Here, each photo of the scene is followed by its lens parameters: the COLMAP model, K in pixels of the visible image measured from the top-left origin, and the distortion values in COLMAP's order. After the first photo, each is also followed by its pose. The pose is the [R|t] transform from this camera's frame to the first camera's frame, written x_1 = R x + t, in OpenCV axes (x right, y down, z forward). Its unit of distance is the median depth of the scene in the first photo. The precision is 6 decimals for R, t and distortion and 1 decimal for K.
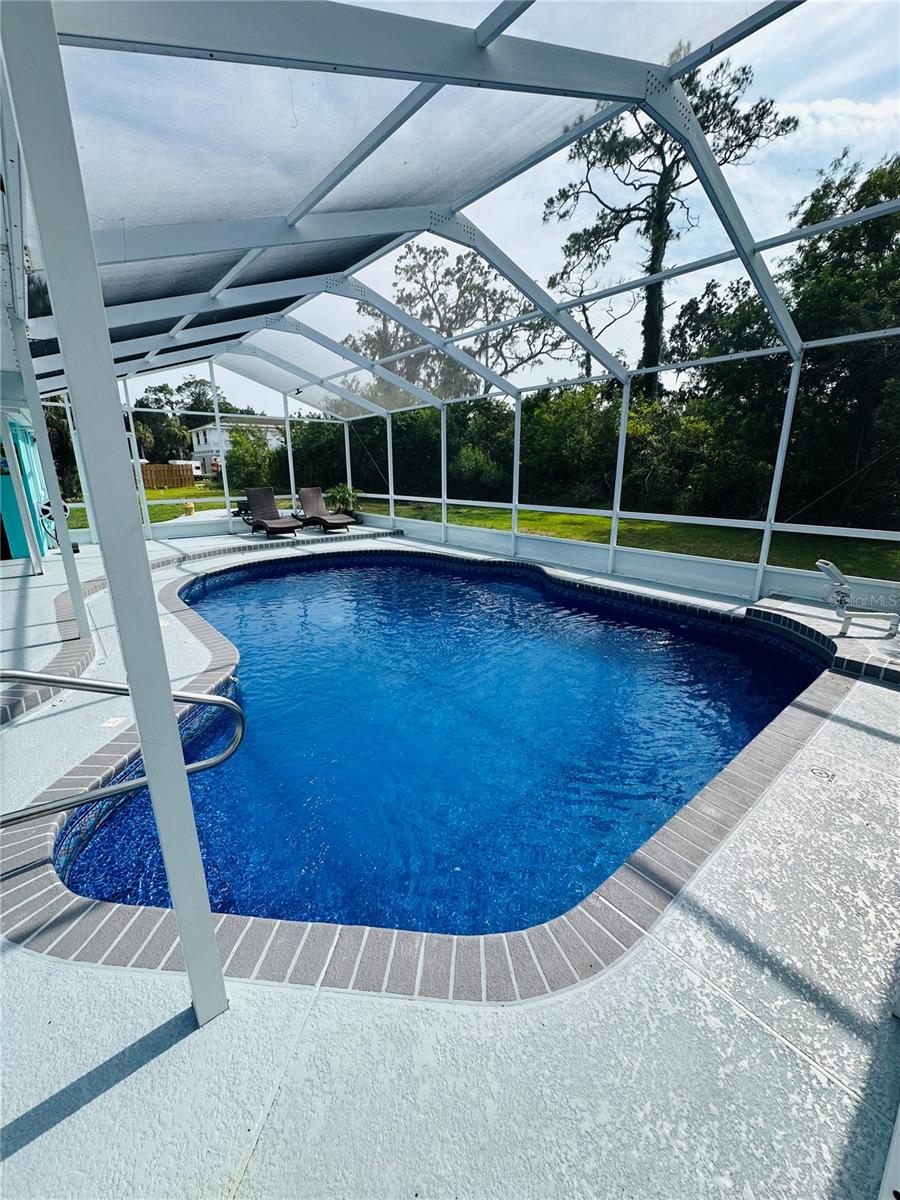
lens RADIAL K [[482.3, 0, 454.8], [0, 482.3, 599.1], [0, 0, 1]] dist [-0.002493, -0.000130]
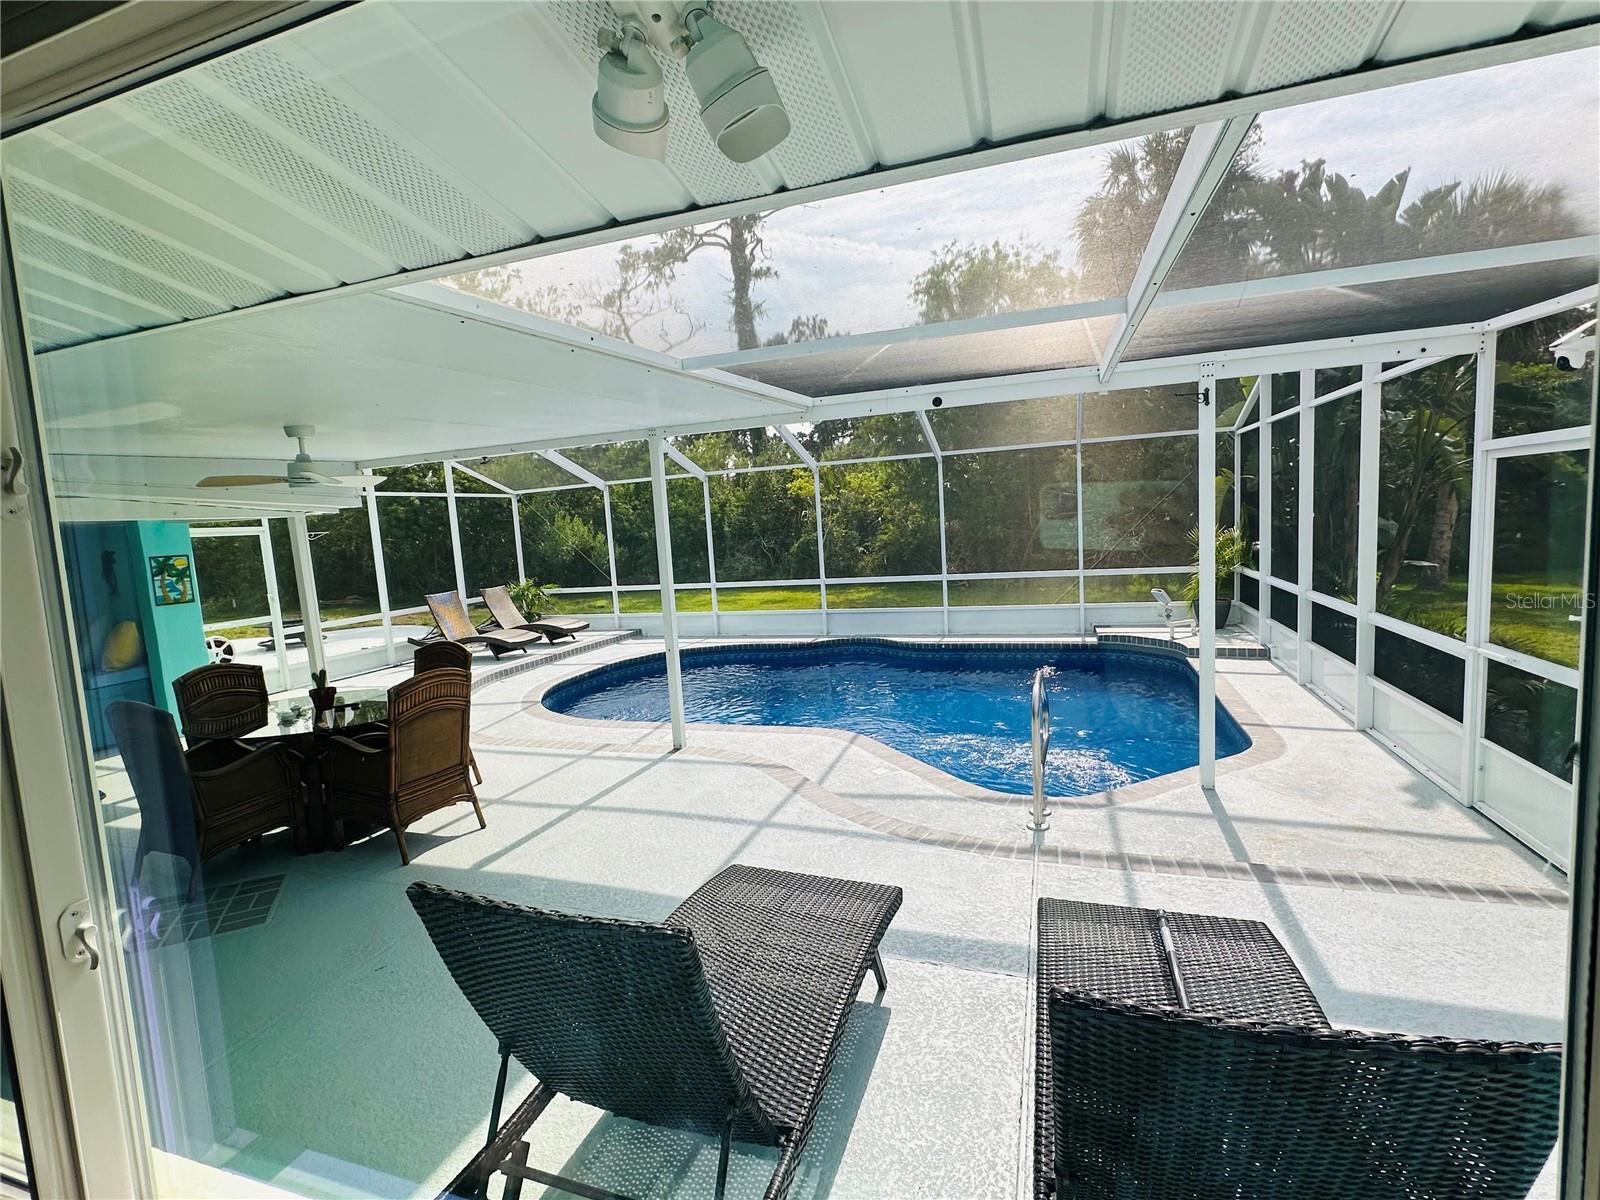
lens RADIAL K [[750.5, 0, 795.4], [0, 750.5, 600.8], [0, 0, 1]] dist [0.000348, -0.000210]
pose [[0.861404, -0.106553, 0.496617, -0.495217], [0.190301, 0.974234, -0.121055, 0.007108], [-0.470923, 0.198784, 0.859486, -0.166914]]
